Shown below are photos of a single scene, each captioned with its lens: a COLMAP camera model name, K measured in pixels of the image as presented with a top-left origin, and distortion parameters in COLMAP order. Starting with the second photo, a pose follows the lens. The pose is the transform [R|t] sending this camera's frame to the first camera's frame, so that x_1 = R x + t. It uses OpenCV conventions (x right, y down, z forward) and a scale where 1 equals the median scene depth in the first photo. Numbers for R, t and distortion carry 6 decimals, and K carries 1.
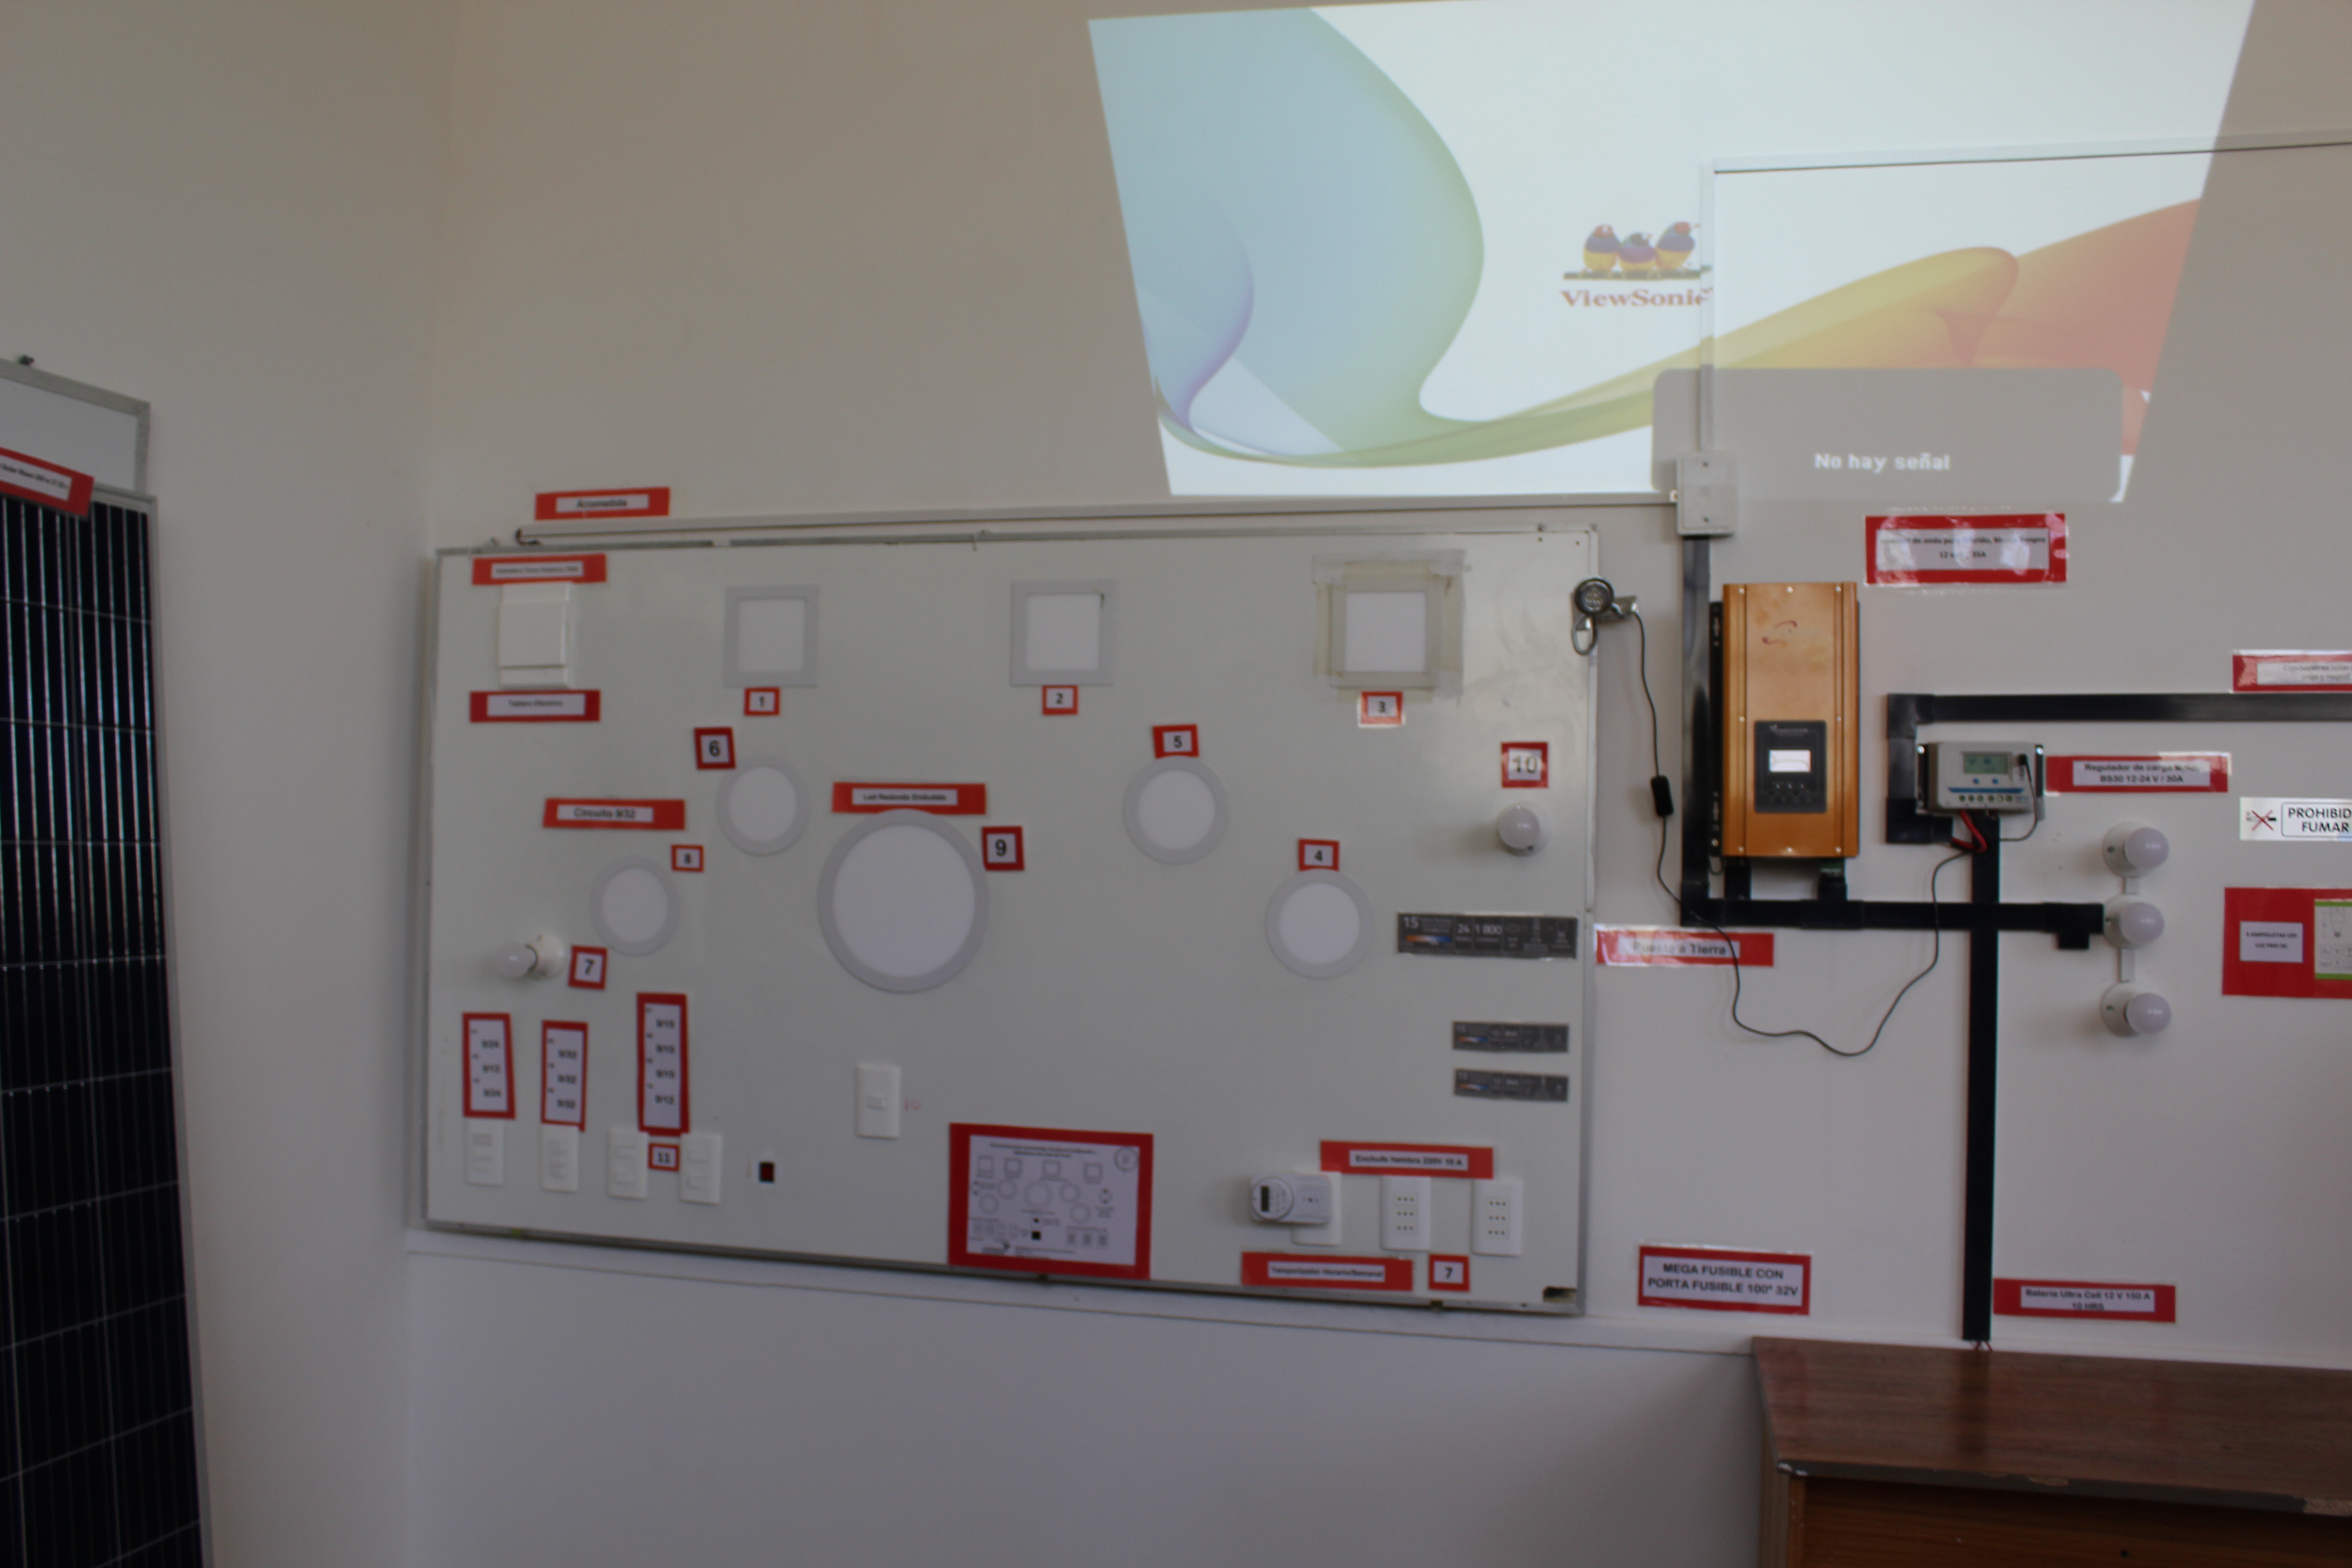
lens RADIAL K [[2103.4, 0, 1176.0], [0, 2103.4, 784.0], [0, 0, 1]] dist [-0.164026, 0.178389]
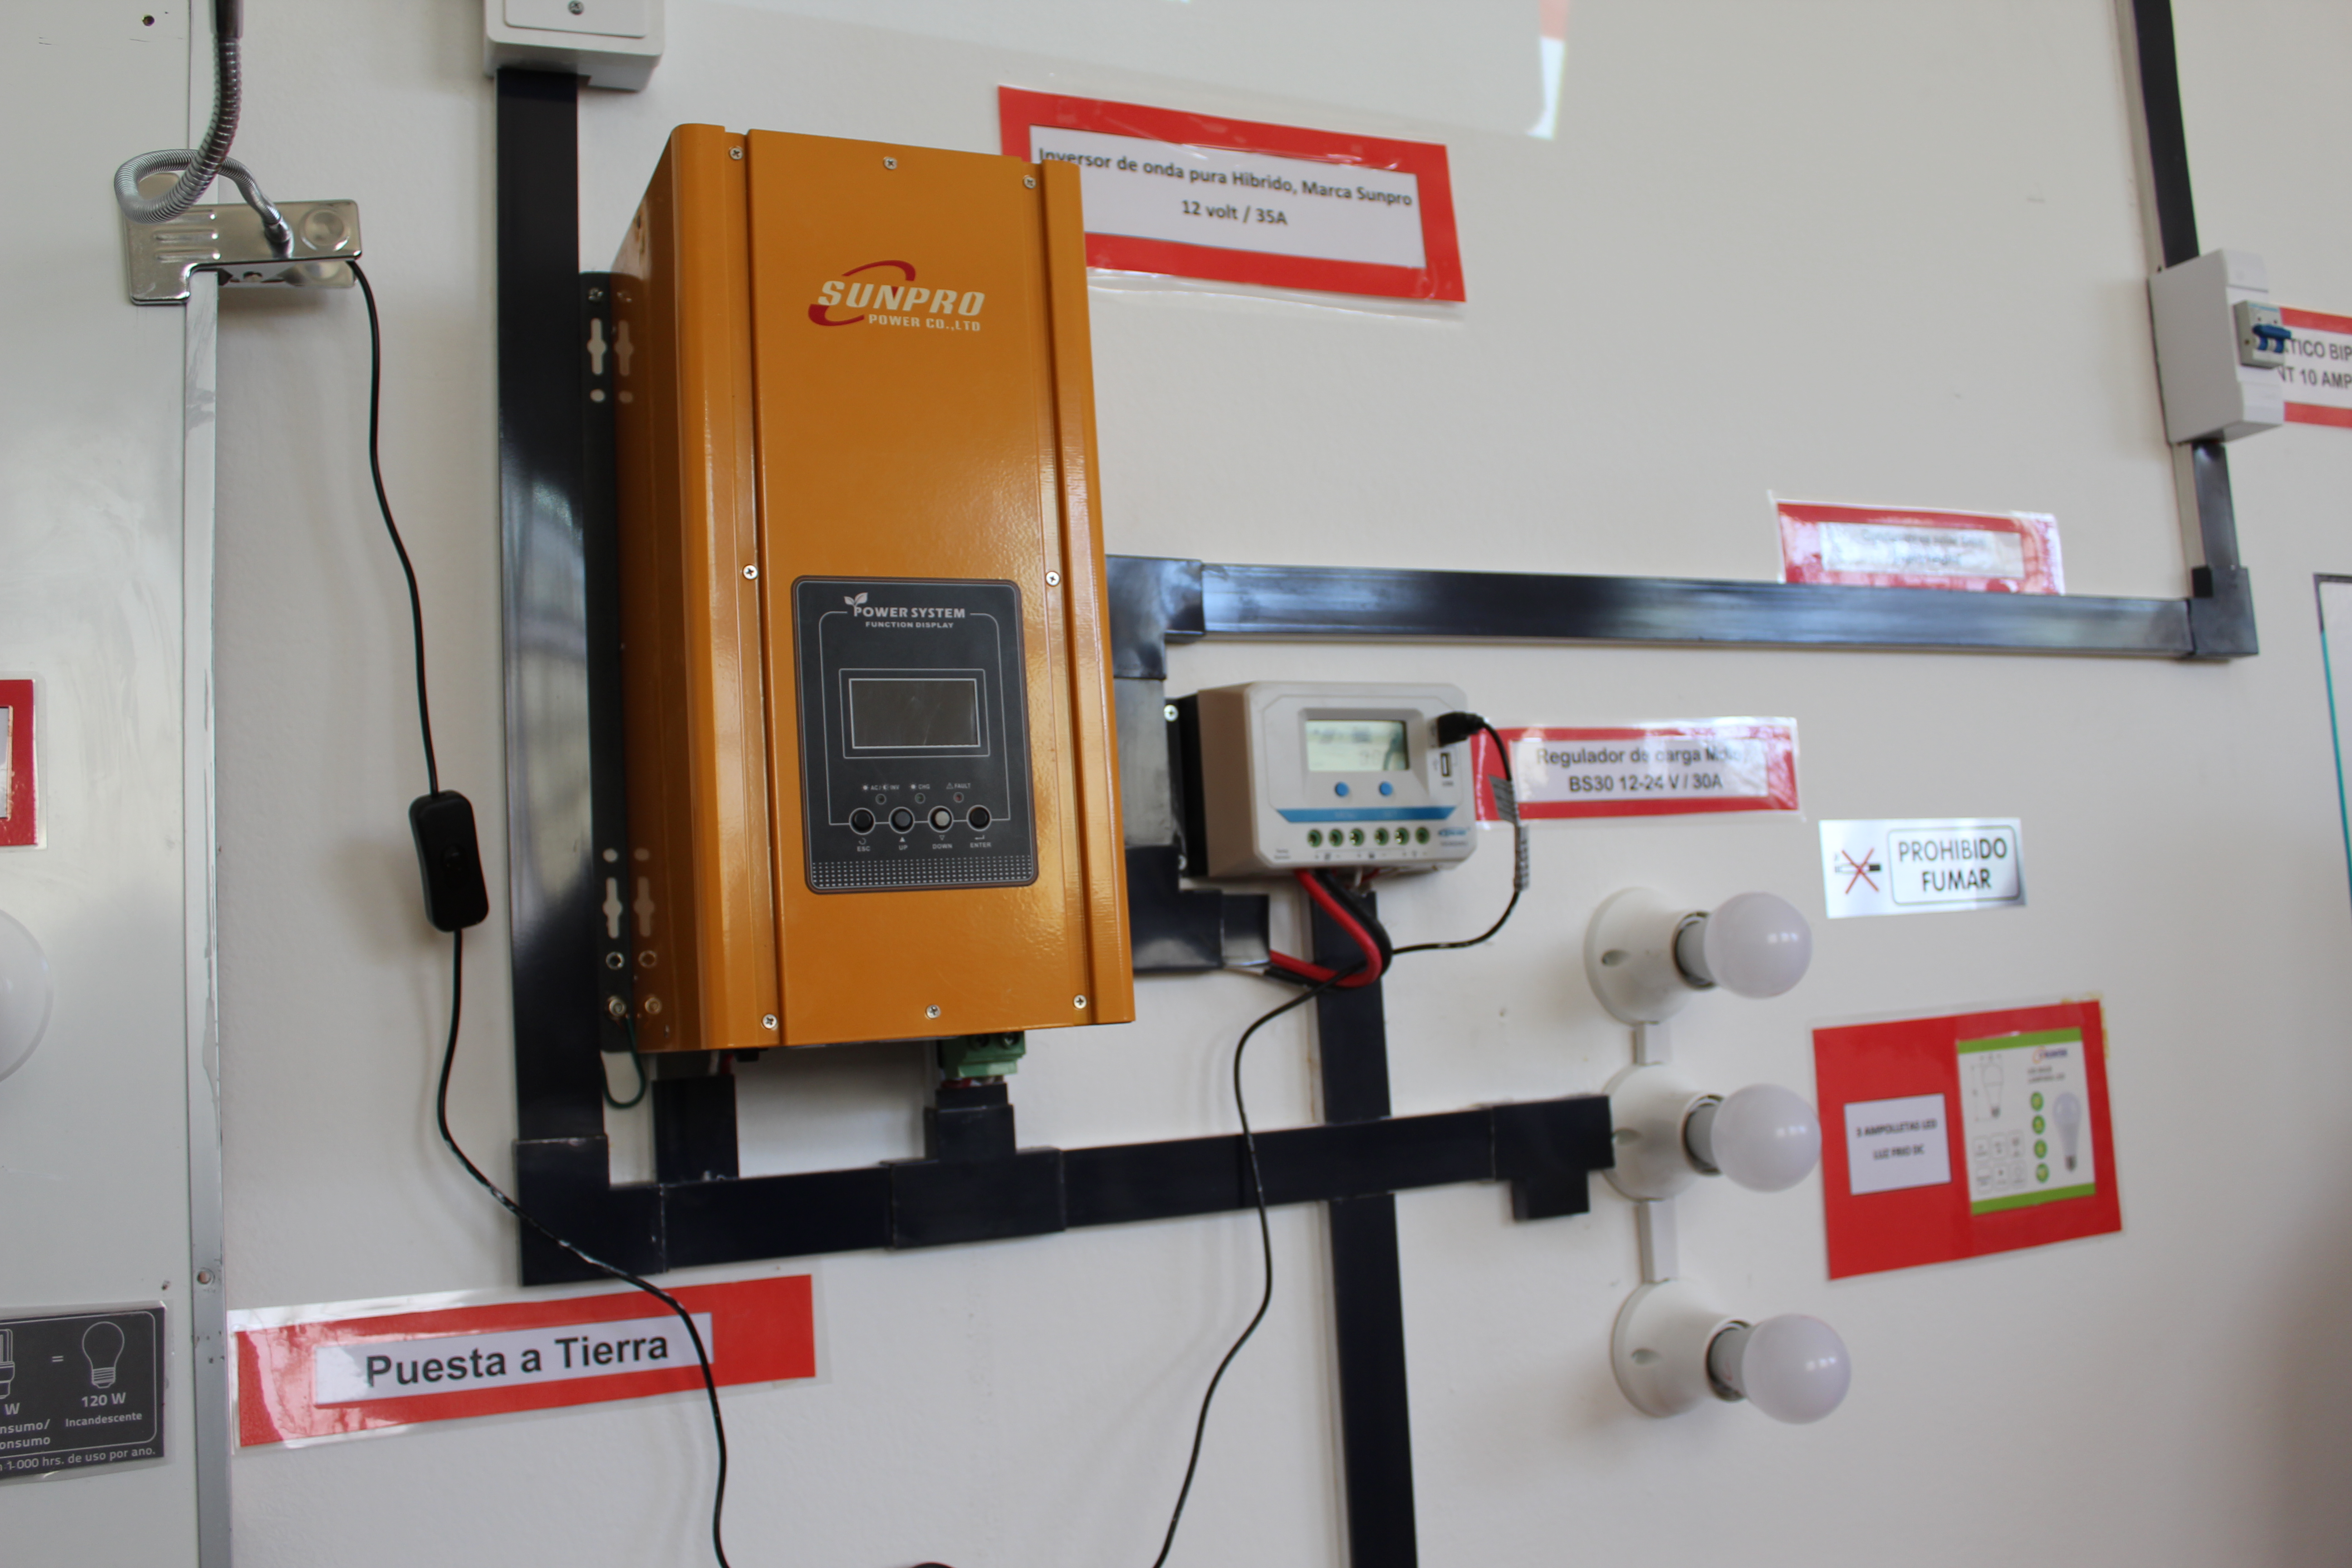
lens RADIAL K [[2103.4, 0, 1176.0], [0, 2103.4, 784.0], [0, 0, 1]] dist [-0.164026, 0.178389]
pose [[0.777789, 0.000316, 0.628525, 0.131630], [0.053724, 0.996307, -0.066984, 0.020765], [-0.626225, 0.085866, 0.774899, 0.727455]]
